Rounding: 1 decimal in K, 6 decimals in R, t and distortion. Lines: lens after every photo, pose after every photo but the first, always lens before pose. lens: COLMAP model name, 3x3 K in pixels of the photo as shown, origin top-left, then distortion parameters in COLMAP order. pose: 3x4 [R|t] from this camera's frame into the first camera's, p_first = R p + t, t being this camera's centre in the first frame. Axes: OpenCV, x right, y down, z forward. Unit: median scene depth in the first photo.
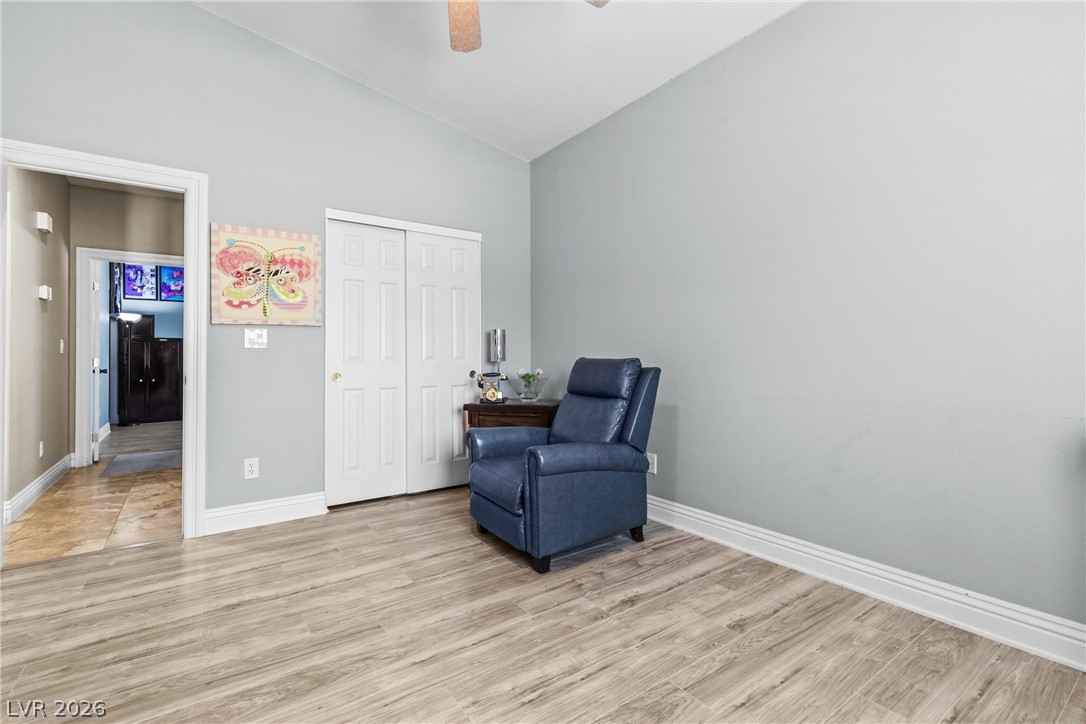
lens RADIAL K [[496.6, 0, 546.9], [0, 496.6, 352.3], [0, 0, 1]] dist [0.002792, 0.000215]
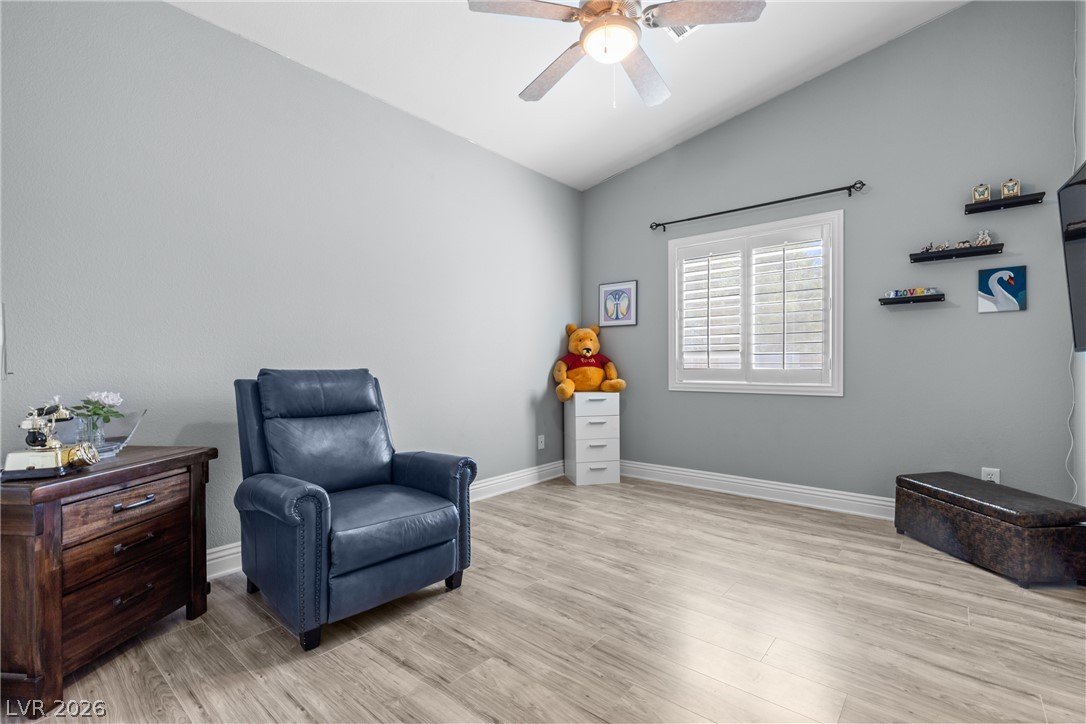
lens RADIAL K [[492.9, 0, 548.7], [0, 492.9, 379.1], [0, 0, 1]] dist [0.001751, 0.000272]
pose [[-0.253161, -0.022421, 0.967164, -0.955886], [0.001791, 0.999719, 0.023644, 0.011273], [-0.967422, 0.007718, -0.253050, 1.032381]]
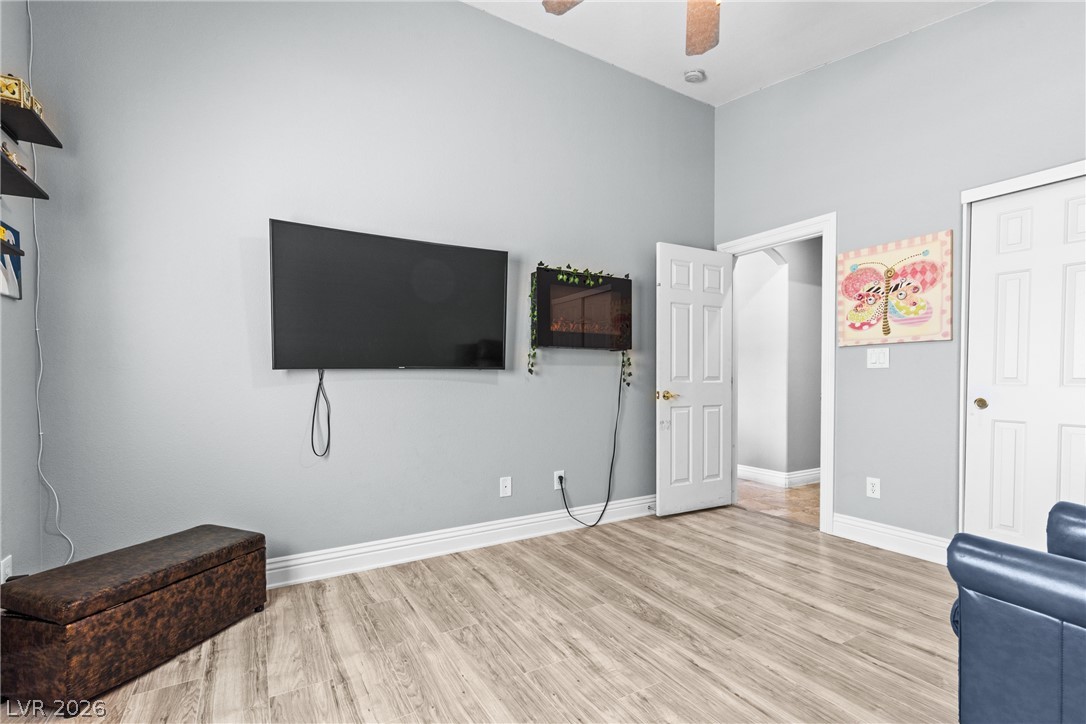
lens RADIAL K [[488.8, 0, 548.9], [0, 488.8, 390.0], [0, 0, 1]] dist [0.000637, 0.000000]
pose [[-0.082557, 0.031674, -0.996083, 0.551153], [0.008289, 0.999482, 0.031095, -0.000330], [0.996552, -0.005689, -0.082777, 0.536820]]
